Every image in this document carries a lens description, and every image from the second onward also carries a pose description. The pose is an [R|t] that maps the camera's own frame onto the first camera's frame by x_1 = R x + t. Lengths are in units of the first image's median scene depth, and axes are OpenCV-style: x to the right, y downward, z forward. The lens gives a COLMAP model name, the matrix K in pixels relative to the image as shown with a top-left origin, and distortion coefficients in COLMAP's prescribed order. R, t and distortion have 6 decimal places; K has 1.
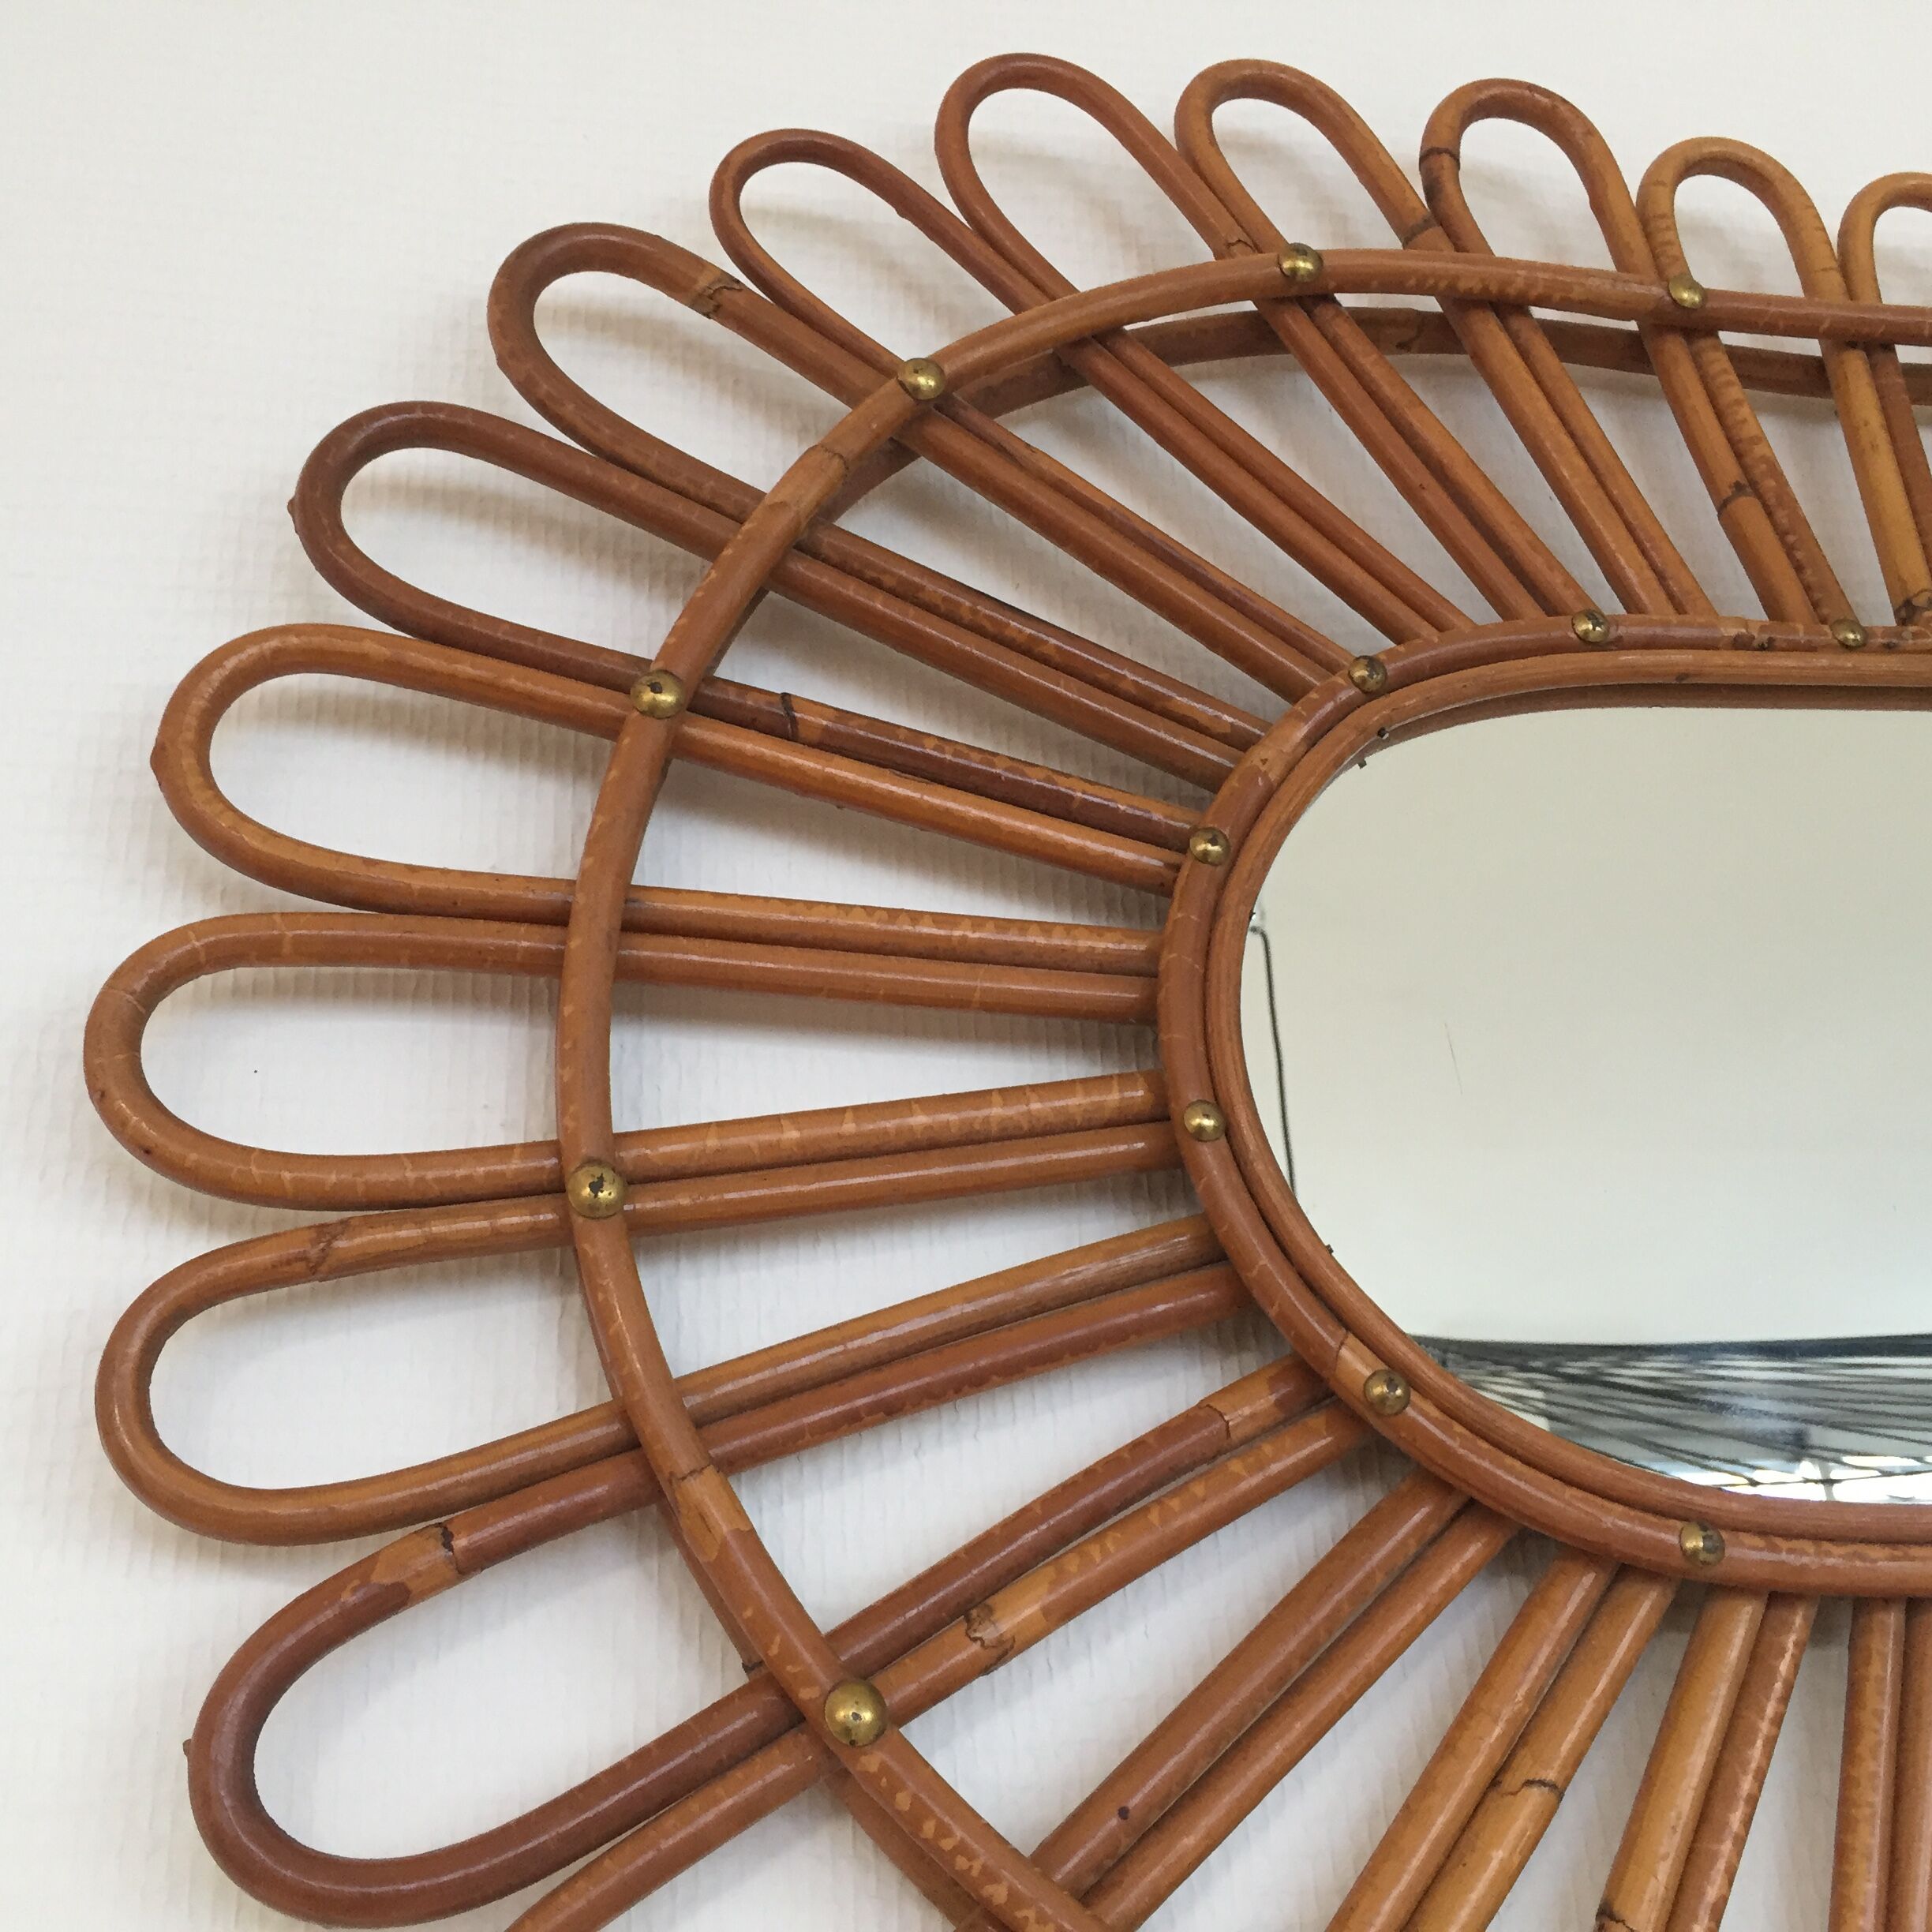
lens RADIAL K [[2230.7, 0, 968.9], [0, 2230.7, 964.2], [0, 0, 1]] dist [0.042167, 0.000000]
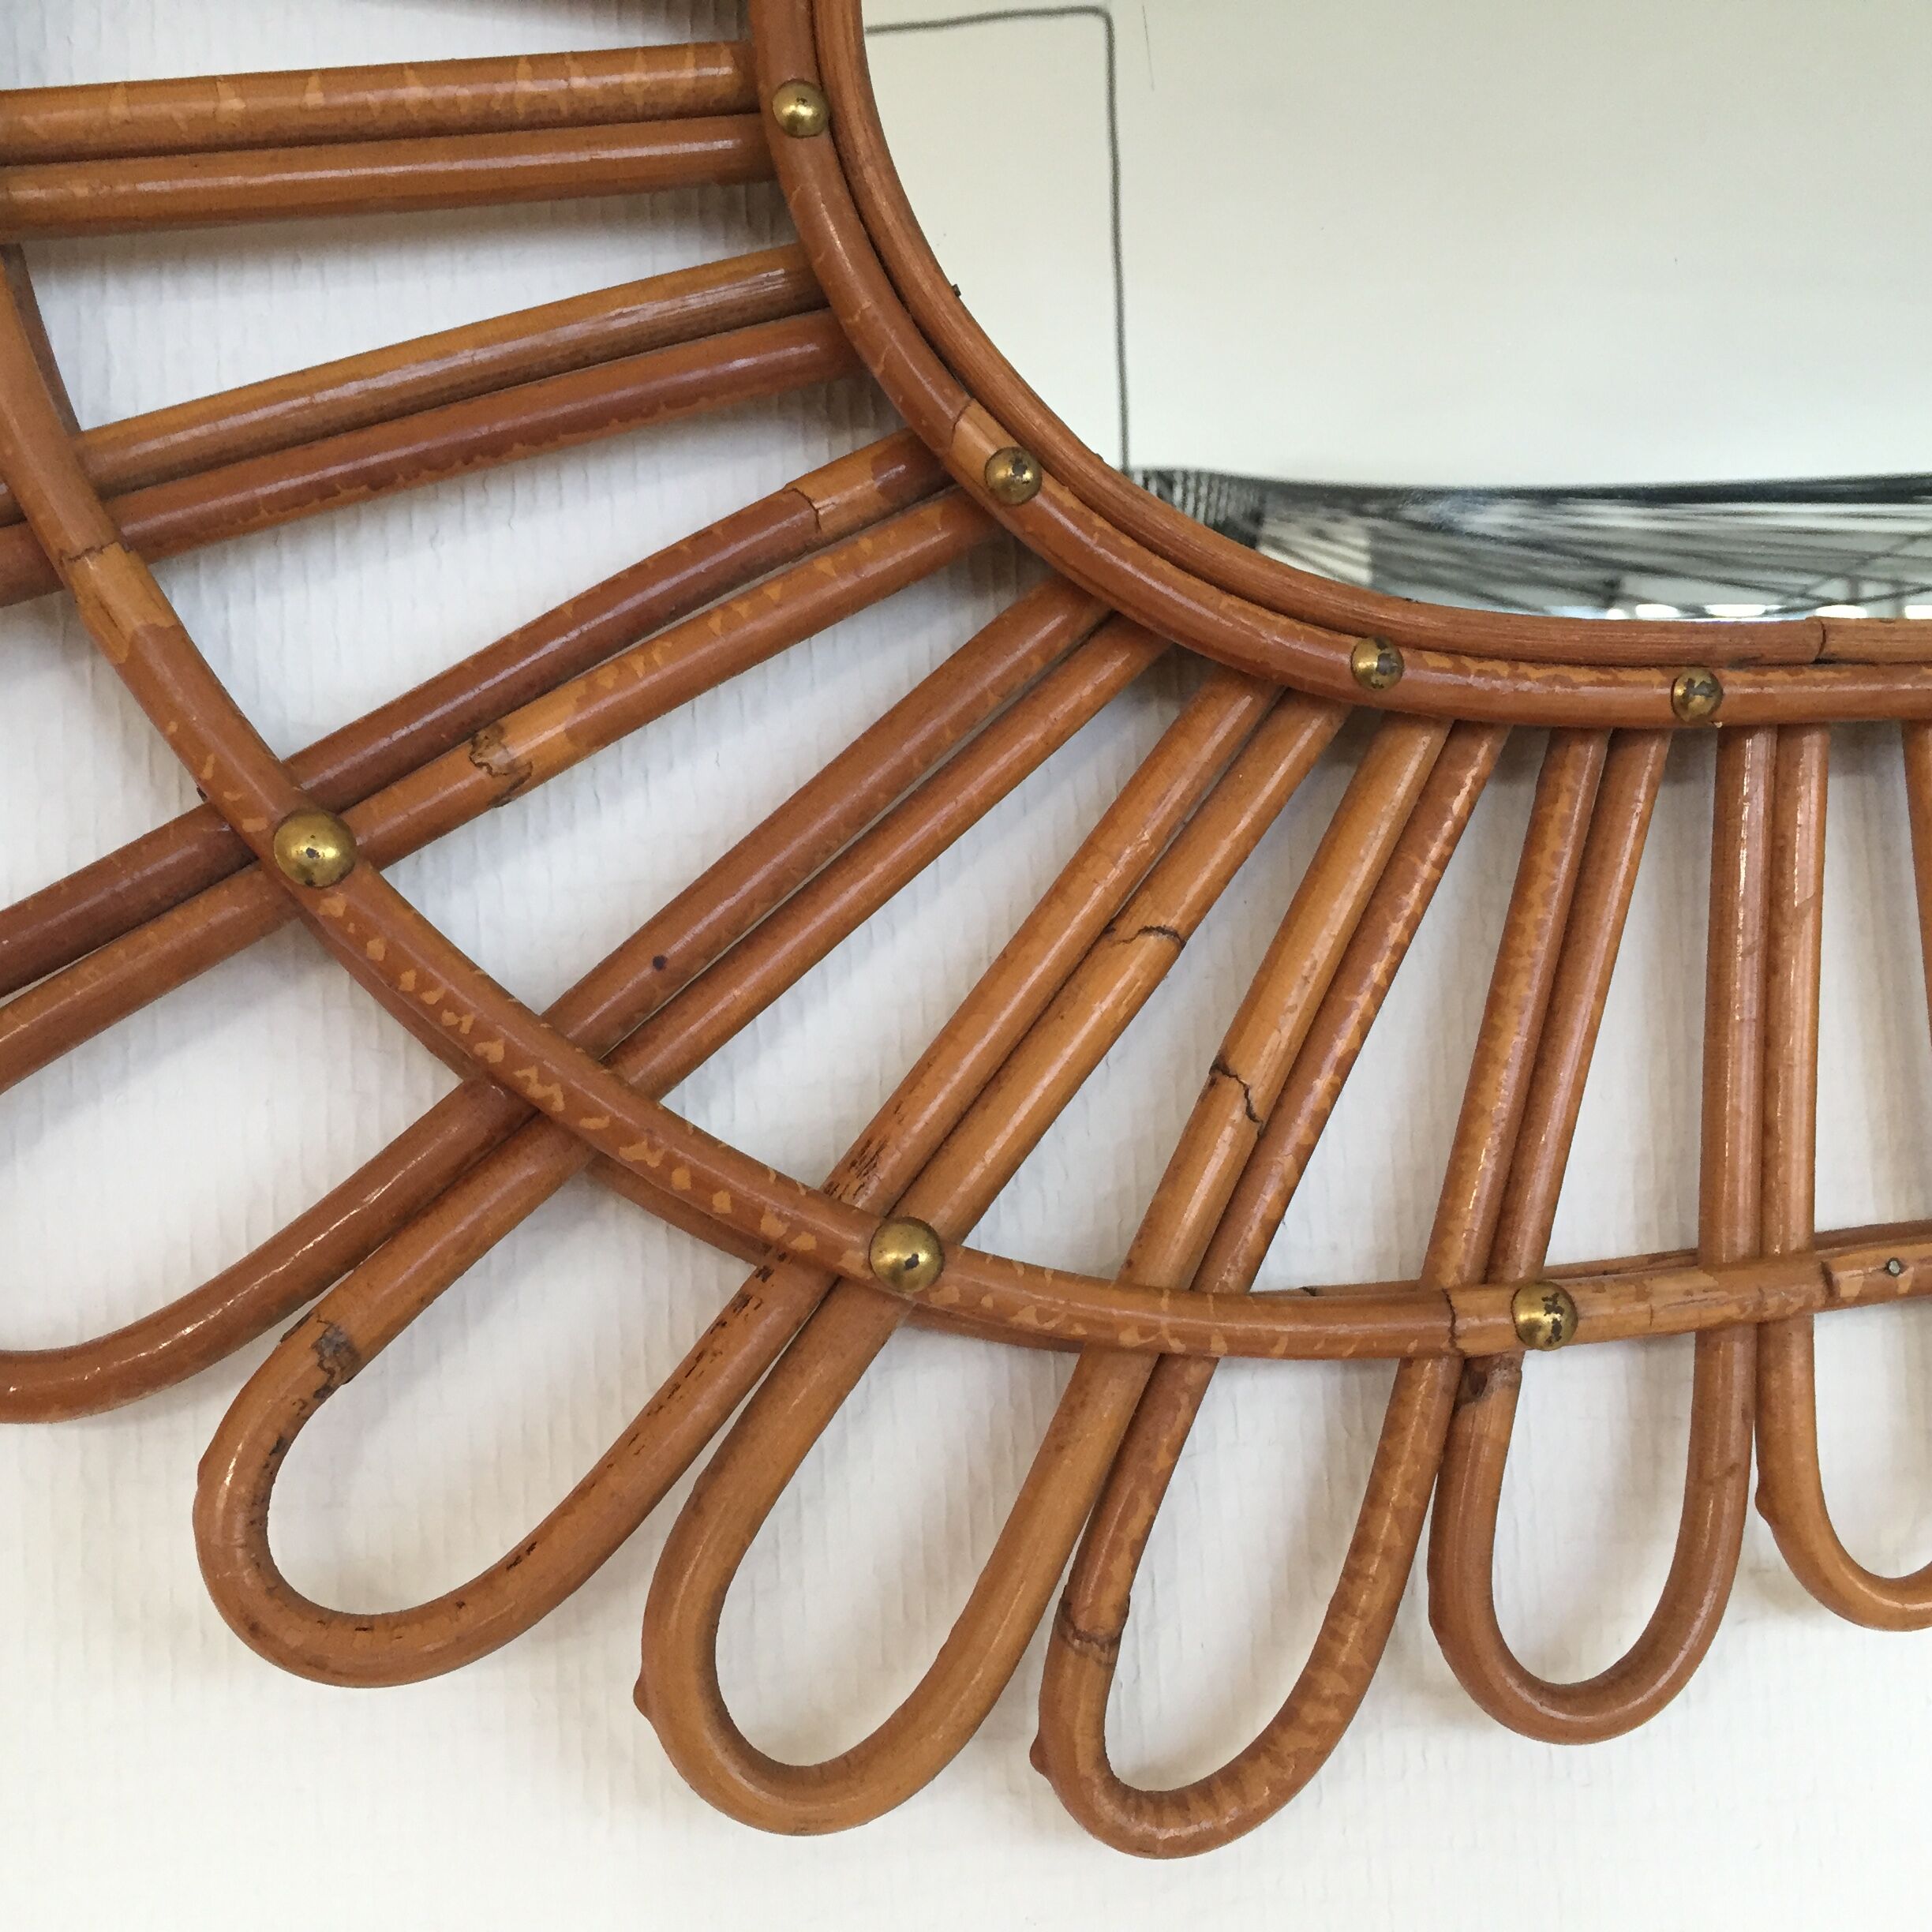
lens RADIAL K [[2230.7, 0, 960.6], [0, 2230.7, 965.3], [0, 0, 1]] dist [0.042167, 0.000000]
pose [[0.998133, 0.008716, 0.060453, 0.122795], [-0.030532, 0.928434, 0.370240, 0.059551], [-0.052900, -0.371395, 0.926967, 0.199096]]
